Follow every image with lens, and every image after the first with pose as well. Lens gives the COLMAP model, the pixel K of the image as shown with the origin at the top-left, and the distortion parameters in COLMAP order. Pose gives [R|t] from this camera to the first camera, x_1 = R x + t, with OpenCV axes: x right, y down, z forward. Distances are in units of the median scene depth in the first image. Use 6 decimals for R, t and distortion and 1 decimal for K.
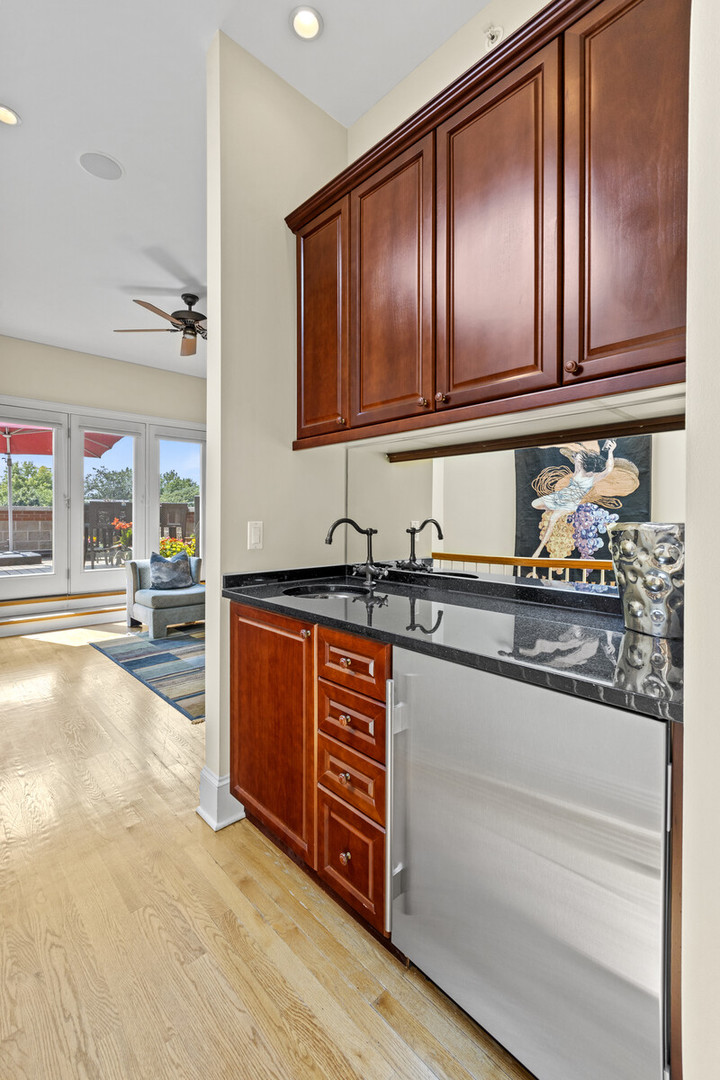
lens RADIAL K [[469.0, 0, 358.1], [0, 469.0, 521.6], [0, 0, 1]] dist [0.007620, 0.000057]
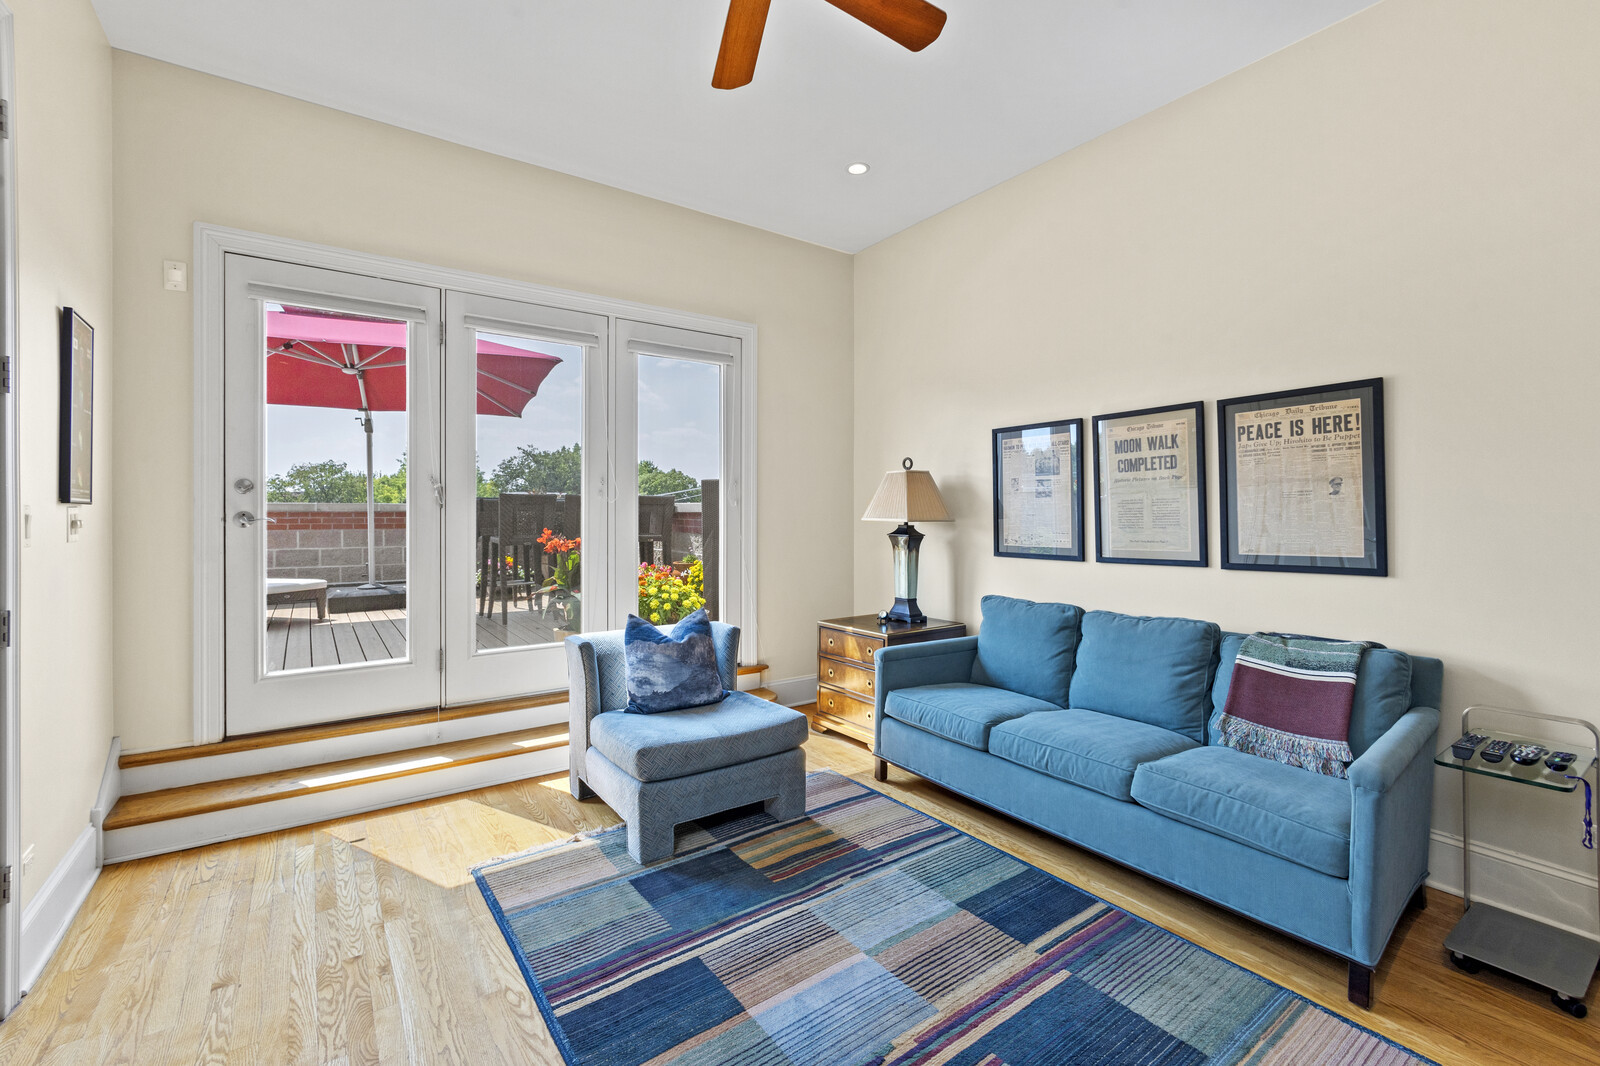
lens RADIAL K [[694.9, 0, 804.5], [0, 694.9, 518.7], [0, 0, 1]] dist [0.007620, 0.000057]
pose [[0.992414, -0.002836, -0.122909, -0.196627], [0.002162, 0.999982, -0.005617, -0.013966], [0.122922, 0.005309, 0.992402, 0.387384]]
